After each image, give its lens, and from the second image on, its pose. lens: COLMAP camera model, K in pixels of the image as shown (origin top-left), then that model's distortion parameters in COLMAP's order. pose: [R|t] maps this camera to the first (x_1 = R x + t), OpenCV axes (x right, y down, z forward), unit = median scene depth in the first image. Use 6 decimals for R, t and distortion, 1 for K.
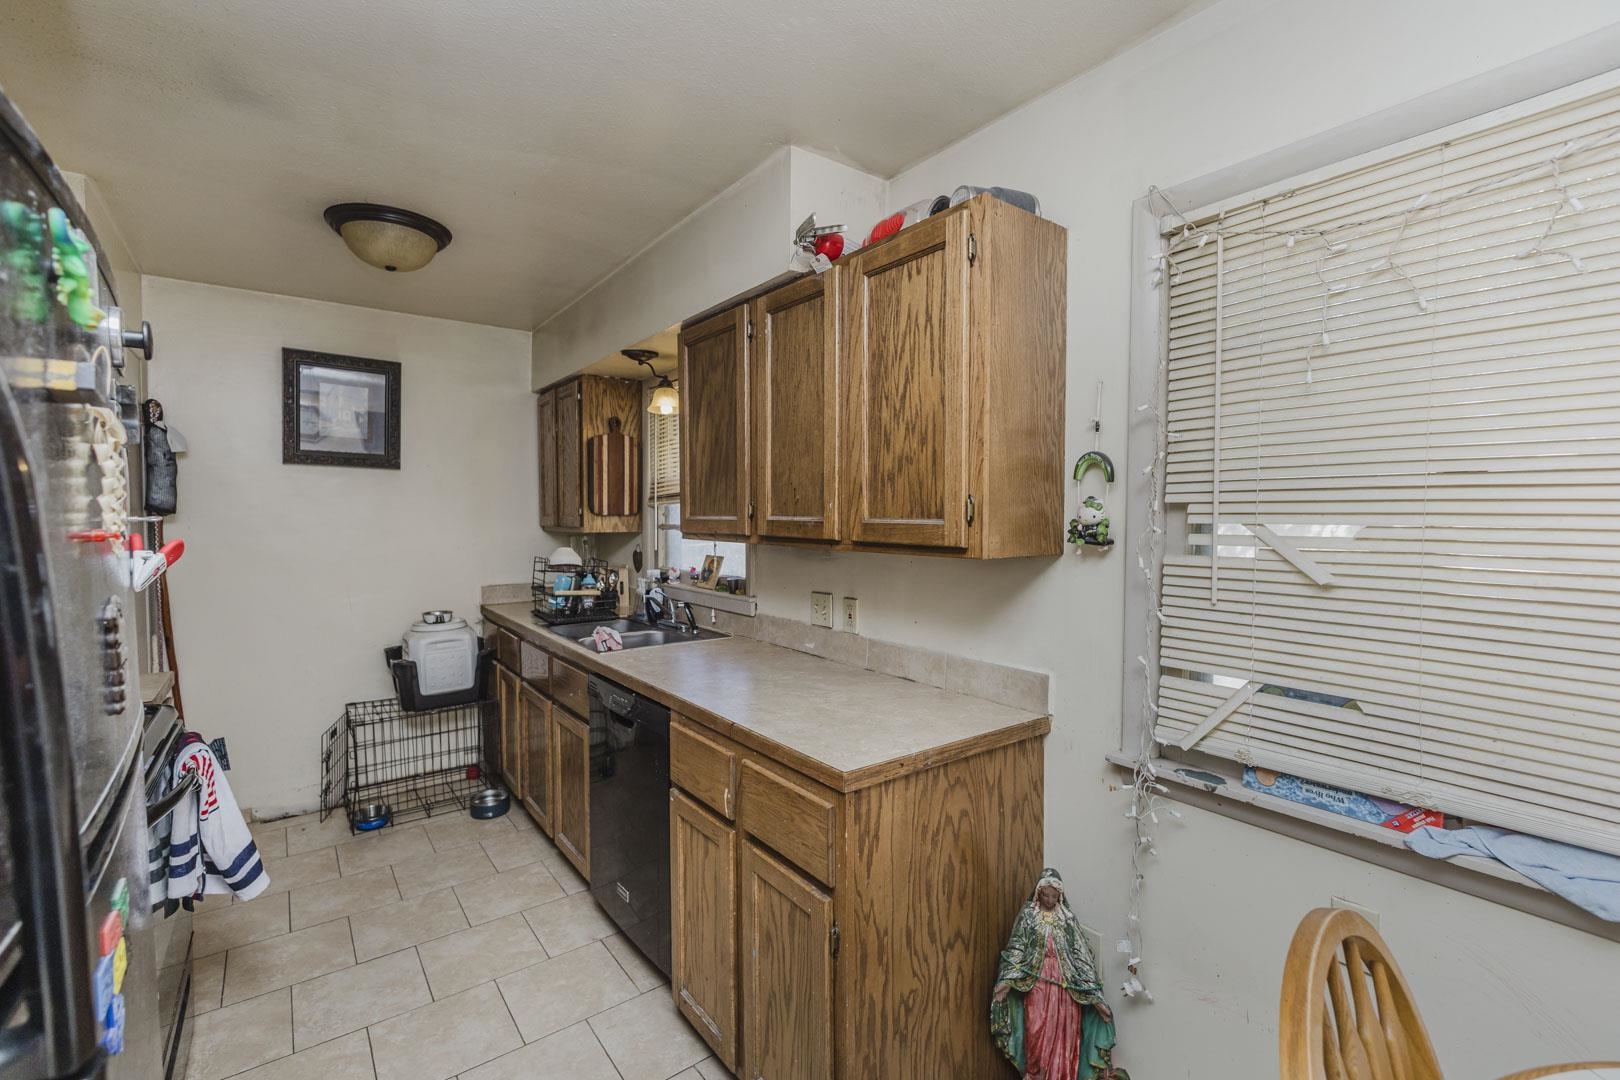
lens RADIAL K [[710.2, 0, 813.6], [0, 710.2, 538.1], [0, 0, 1]] dist [-0.003844, -0.000055]
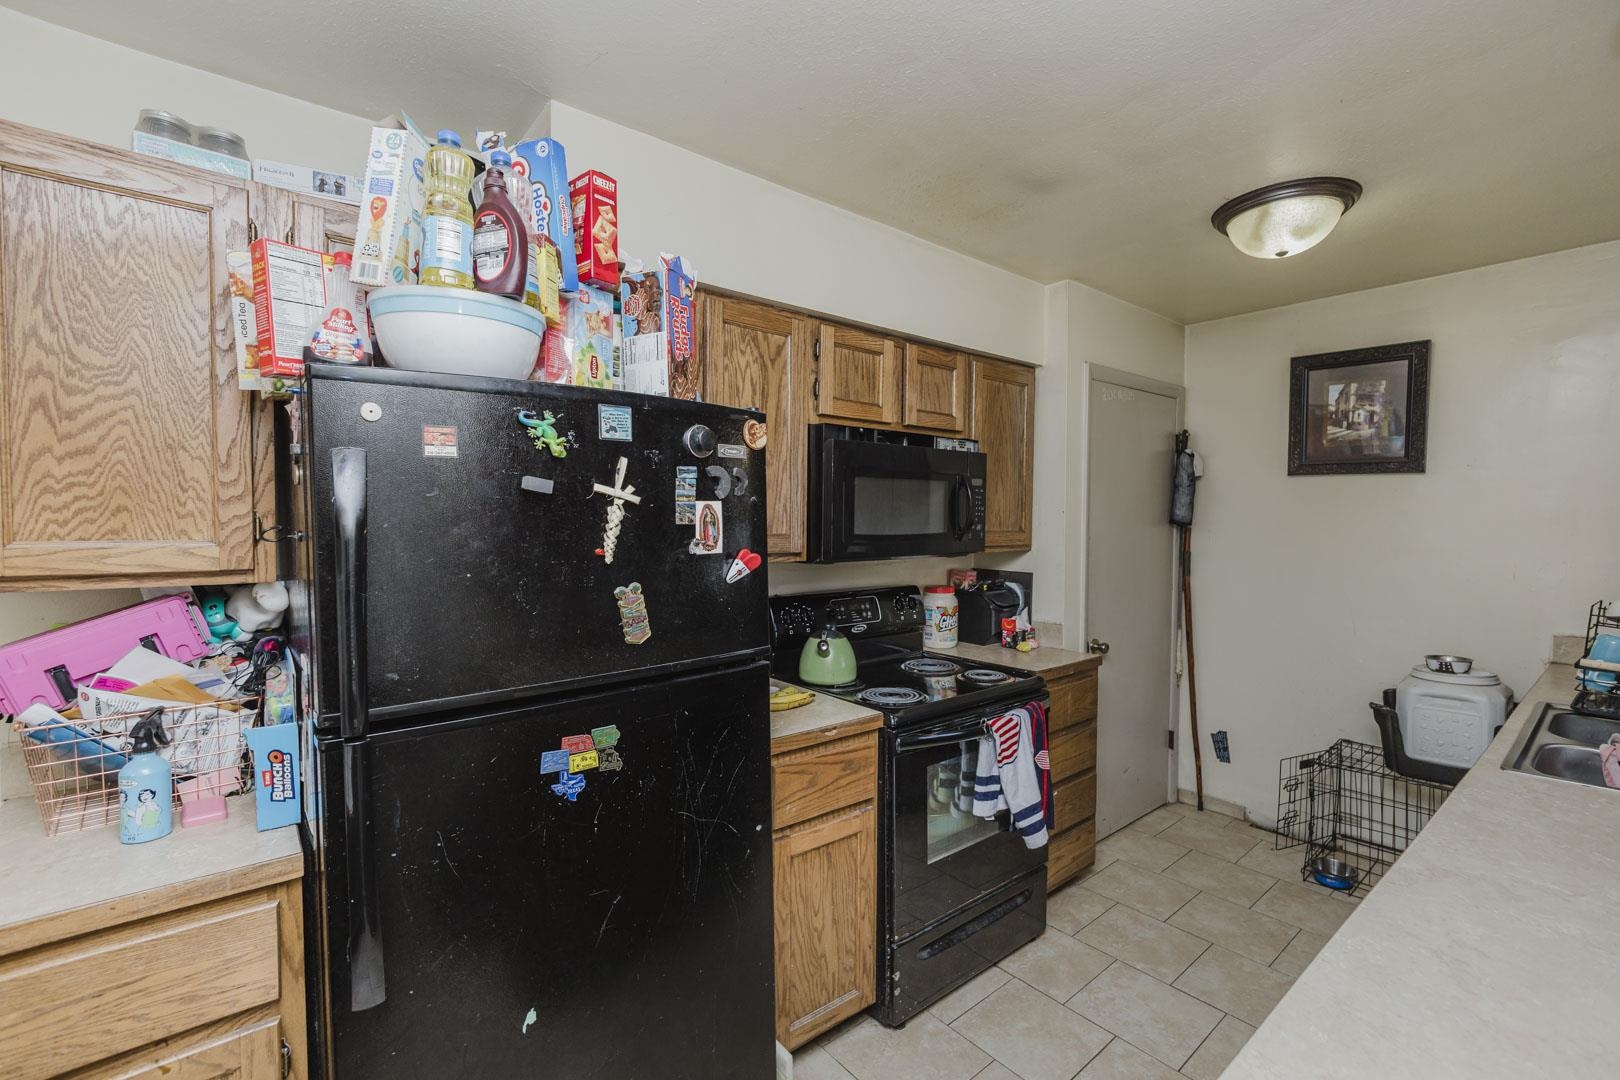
lens RADIAL K [[710.2, 0, 813.6], [0, 710.2, 538.1], [0, 0, 1]] dist [-0.003844, -0.000055]
pose [[0.045340, 0.028315, -0.998570, 0.219985], [-0.033208, 0.999088, 0.026822, -0.024779], [0.998420, 0.031945, 0.046239, 0.311898]]
